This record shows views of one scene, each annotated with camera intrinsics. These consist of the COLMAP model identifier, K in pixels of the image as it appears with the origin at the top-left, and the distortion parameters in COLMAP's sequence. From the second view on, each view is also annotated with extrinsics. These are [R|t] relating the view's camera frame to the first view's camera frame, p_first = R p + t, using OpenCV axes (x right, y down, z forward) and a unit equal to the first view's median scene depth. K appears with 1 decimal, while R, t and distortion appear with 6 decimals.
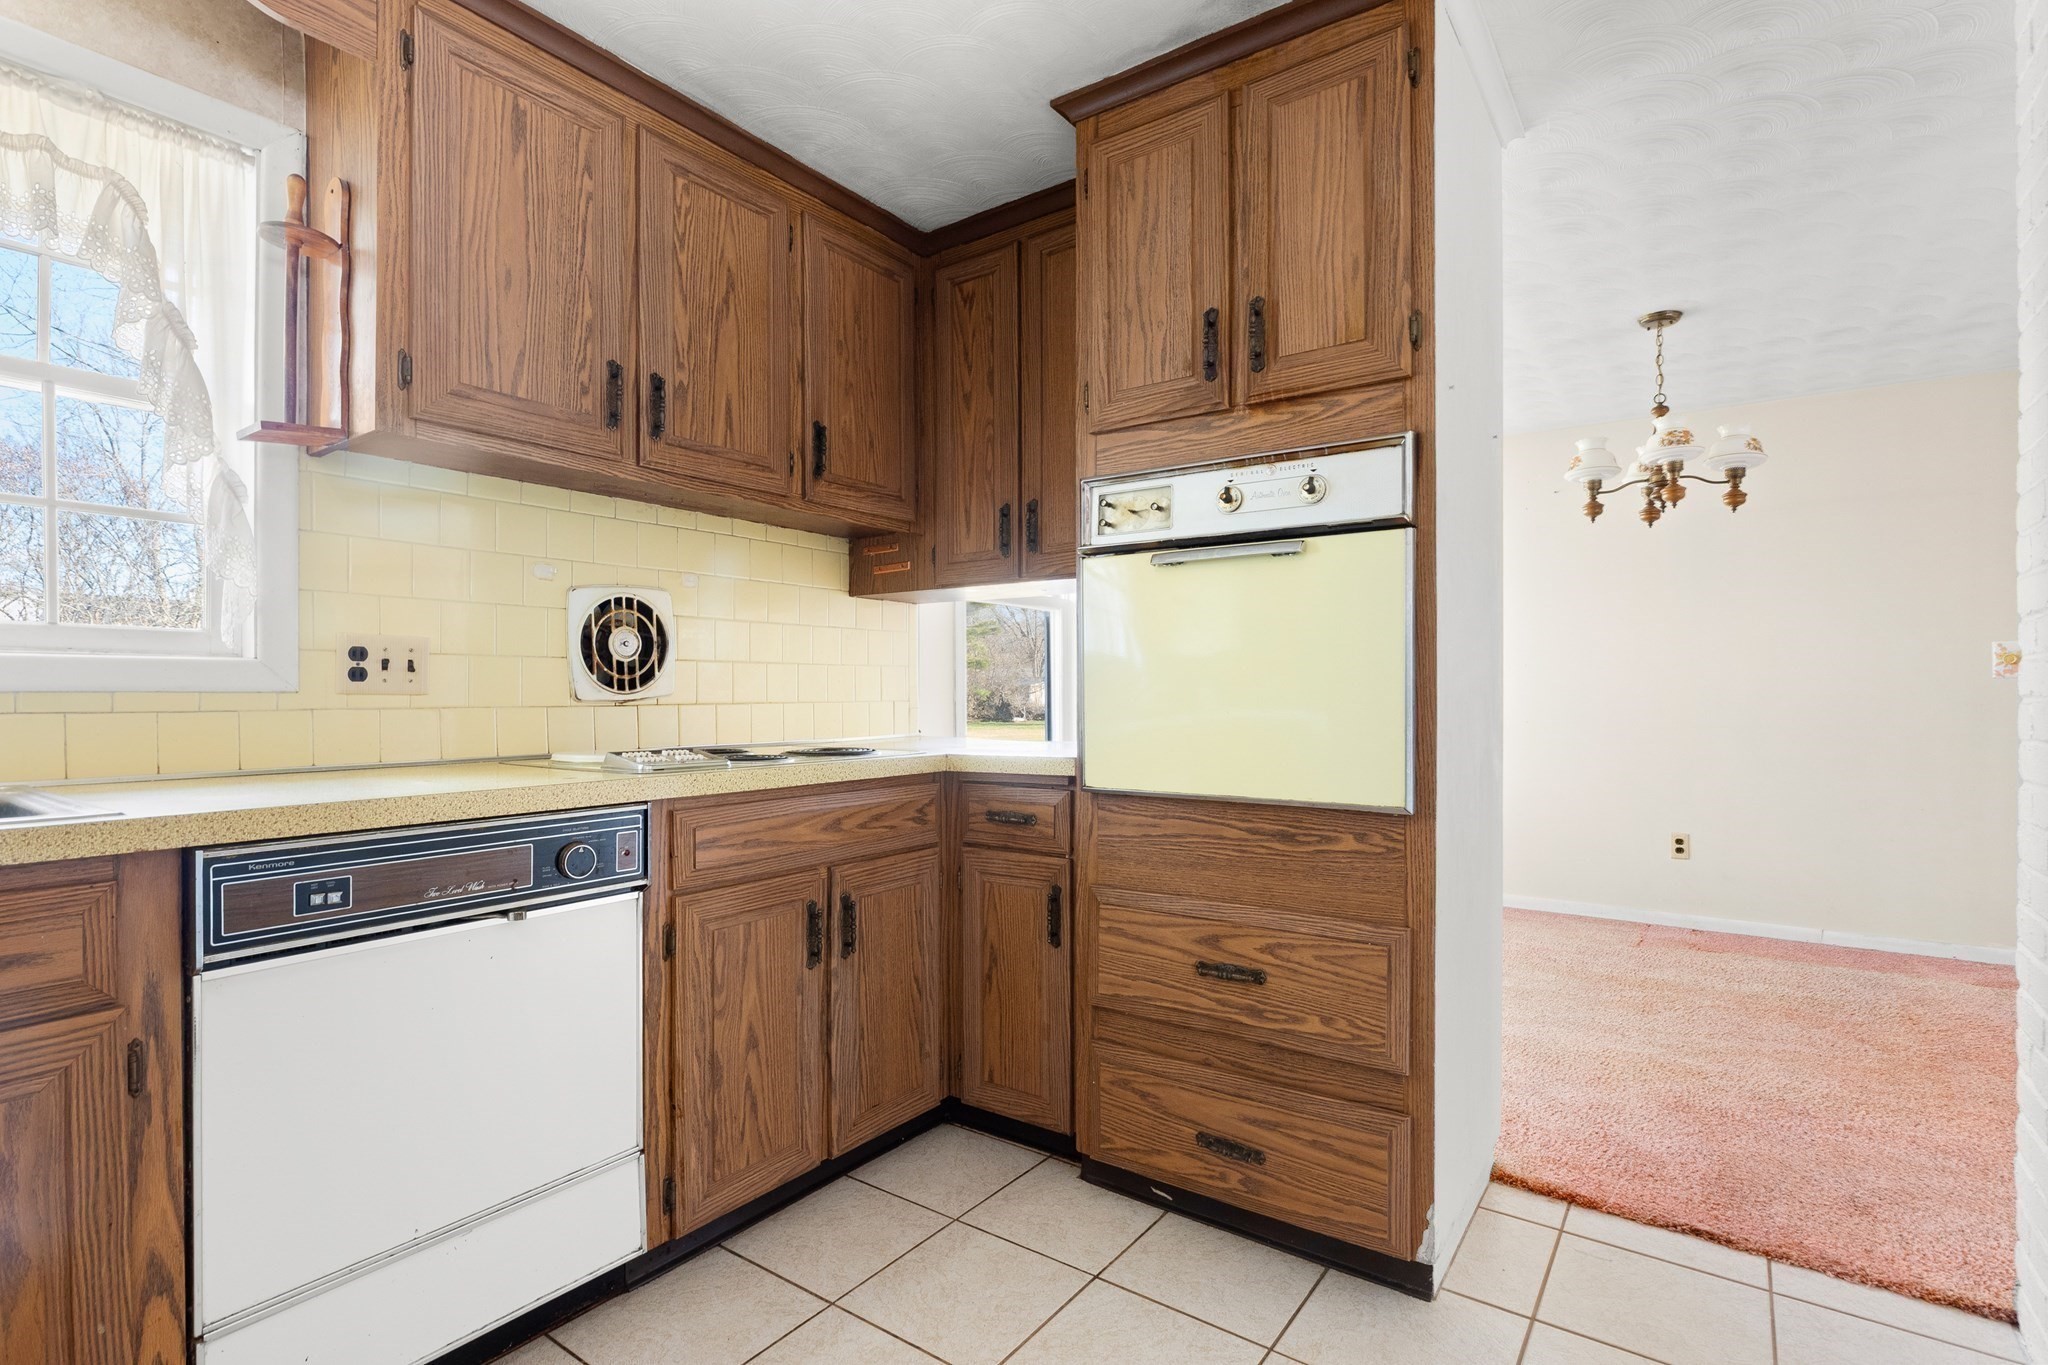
lens RADIAL K [[984.9, 0, 1025.8], [0, 984.9, 692.1], [0, 0, 1]] dist [-0.001447, -0.000059]
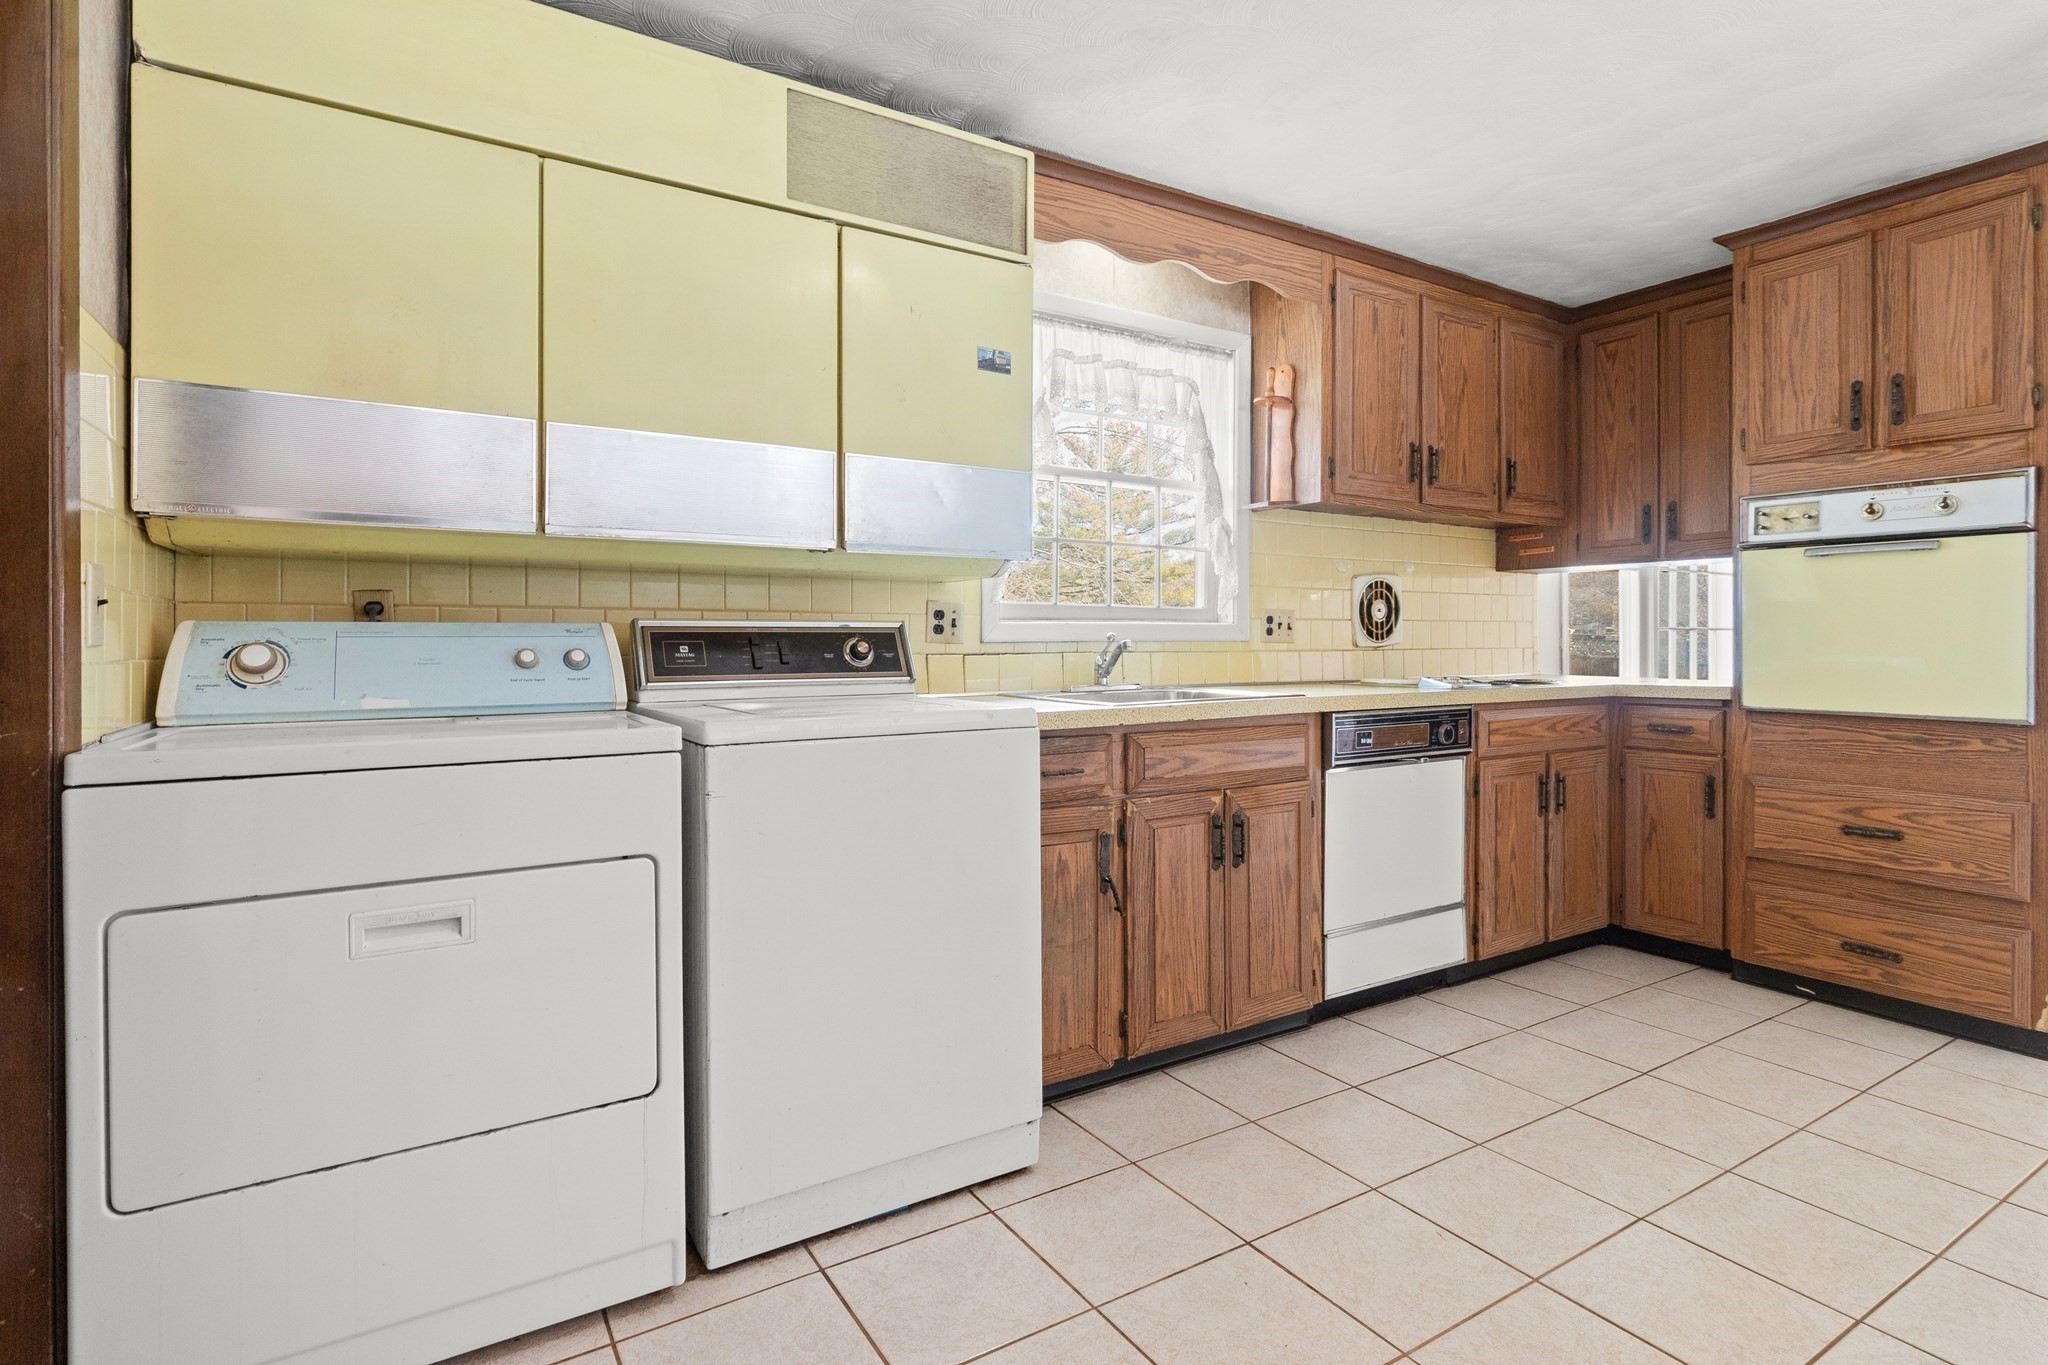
lens RADIAL K [[1022.1, 0, 1027.4], [0, 1022.1, 644.3], [0, 0, 1]] dist [-0.003389, -0.000675]
pose [[0.926241, 0.001499, -0.376930, -0.352768], [-0.000017, 0.999992, 0.003936, -0.002133], [0.376933, -0.003639, 0.926233, -0.803887]]
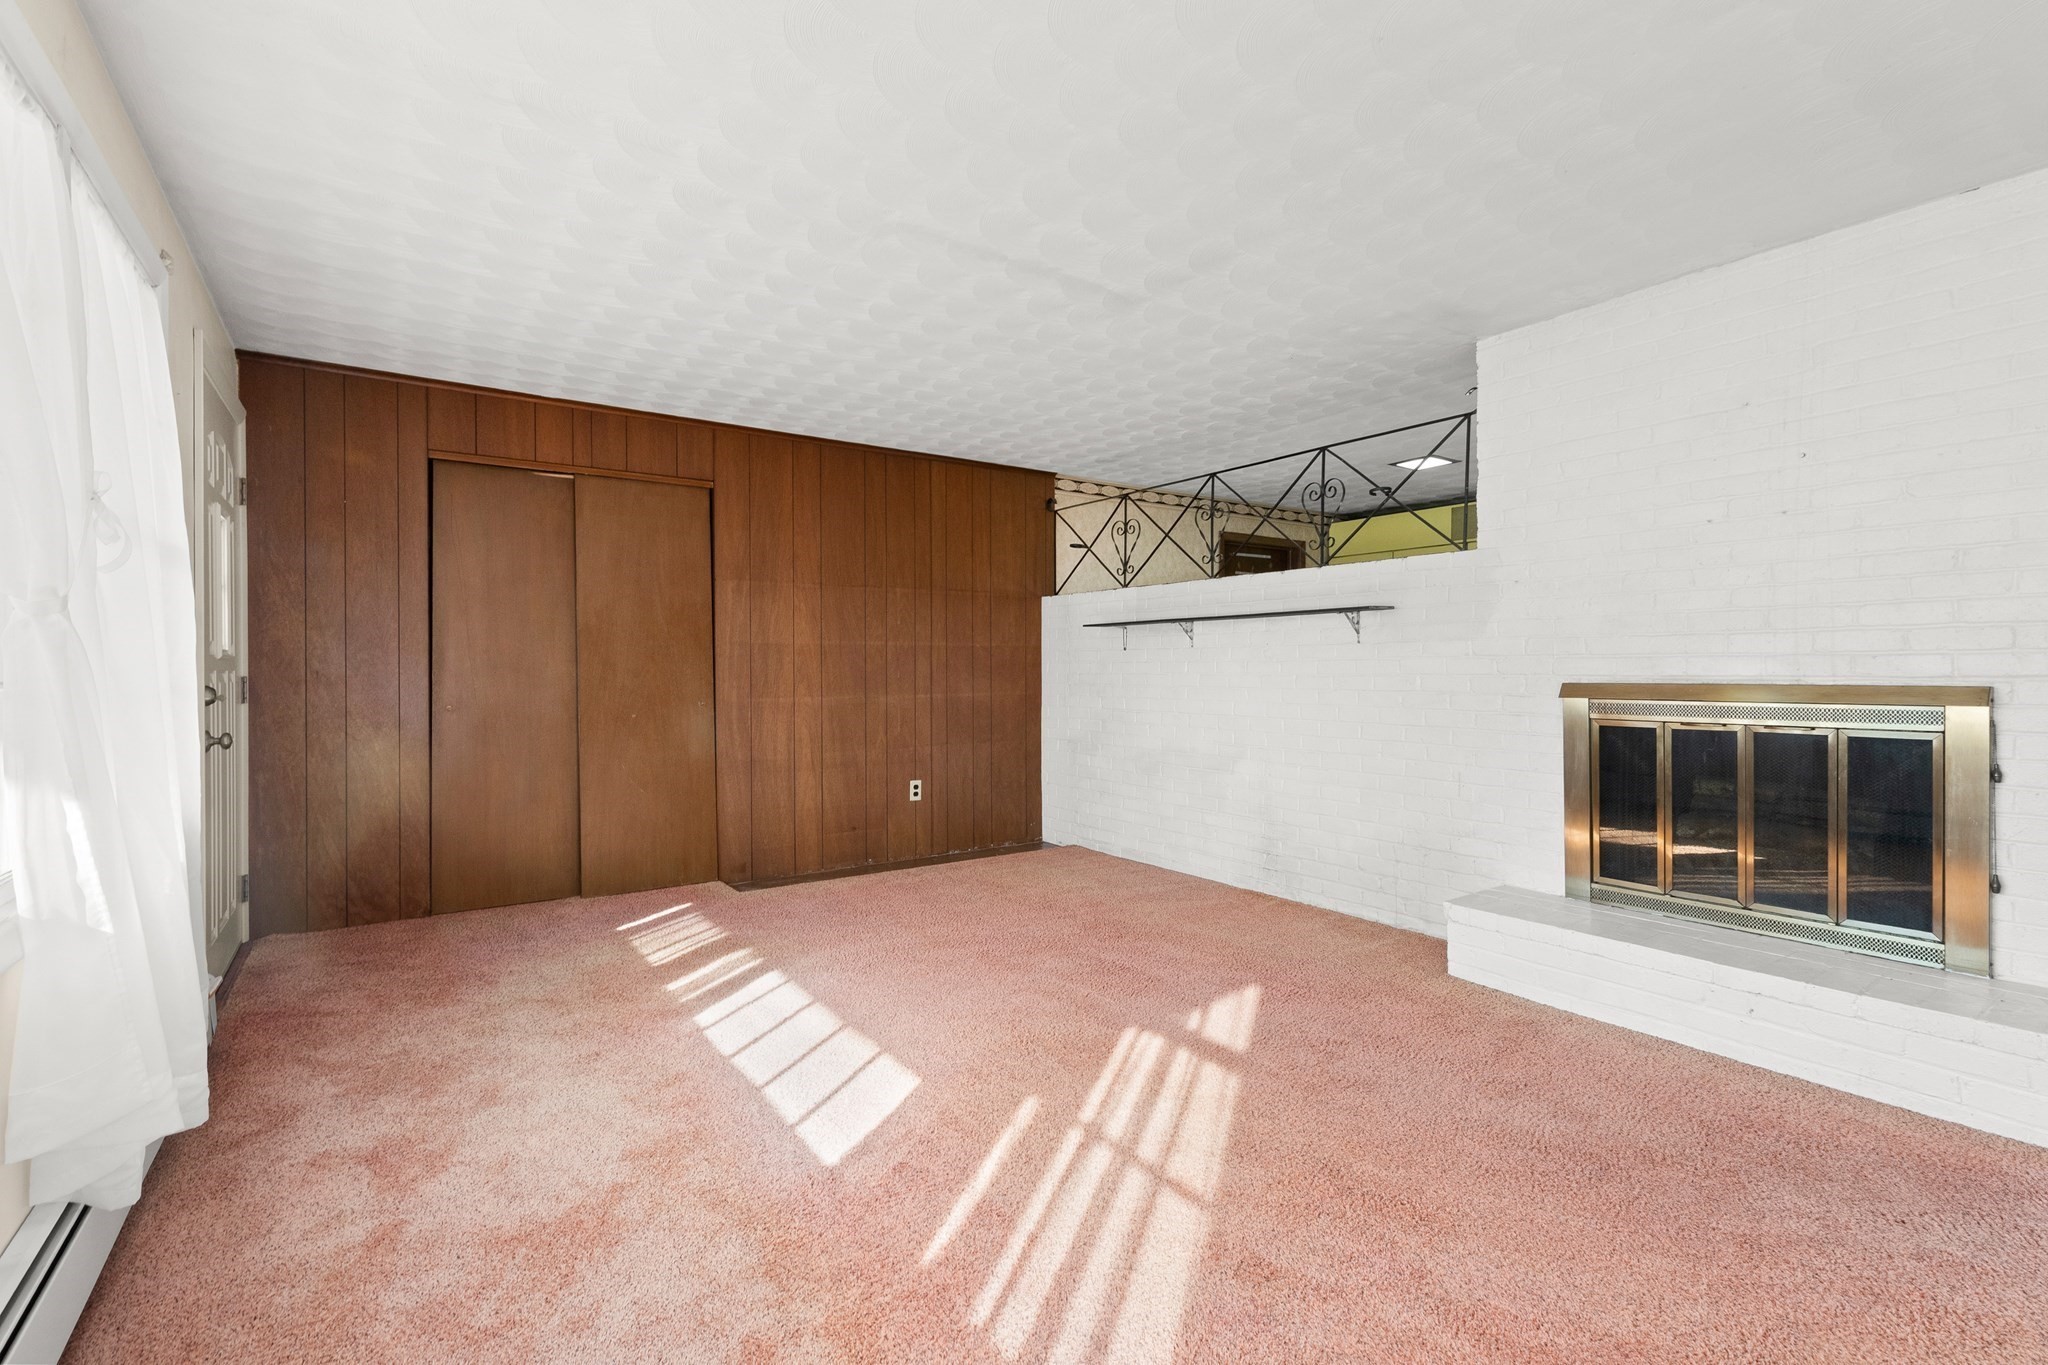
lens RADIAL K [[923.1, 0, 1041.2], [0, 923.1, 666.0], [0, 0, 1]] dist [-0.000929, -0.000127]
pose [[-0.320305, 0.001091, -0.947314, 2.511961], [0.000102, 0.999999, 0.001117, -0.022420], [0.947314, 0.000262, -0.320305, -0.251888]]
